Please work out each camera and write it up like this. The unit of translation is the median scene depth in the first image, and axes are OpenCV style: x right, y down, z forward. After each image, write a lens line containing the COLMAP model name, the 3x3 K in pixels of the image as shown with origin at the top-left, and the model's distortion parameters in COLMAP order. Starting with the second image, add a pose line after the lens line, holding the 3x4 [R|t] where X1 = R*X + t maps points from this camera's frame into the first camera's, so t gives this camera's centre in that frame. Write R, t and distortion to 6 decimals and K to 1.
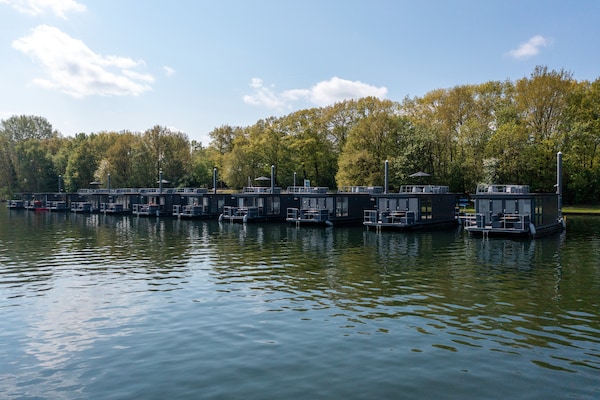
lens RADIAL K [[461.4, 0, 300.0], [0, 461.4, 200.0], [0, 0, 1]] dist [-0.001817, -0.004059]
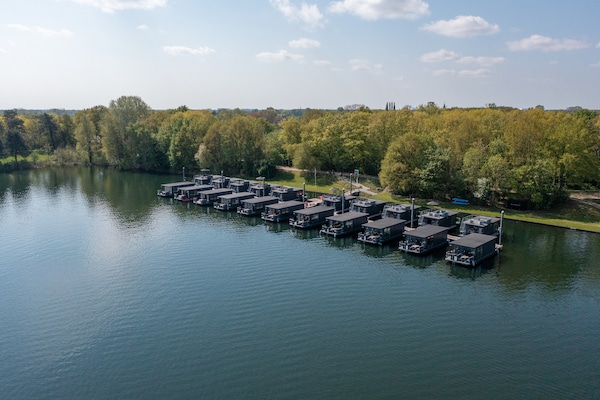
lens RADIAL K [[461.4, 0, 300.0], [0, 461.4, 200.0], [0, 0, 1]] dist [-0.001817, -0.004059]
pose [[0.997873, 0.012015, -0.064069, -0.060452], [-0.000690, 0.984760, 0.173920, -0.181633], [0.065182, -0.173505, 0.982673, -0.354675]]
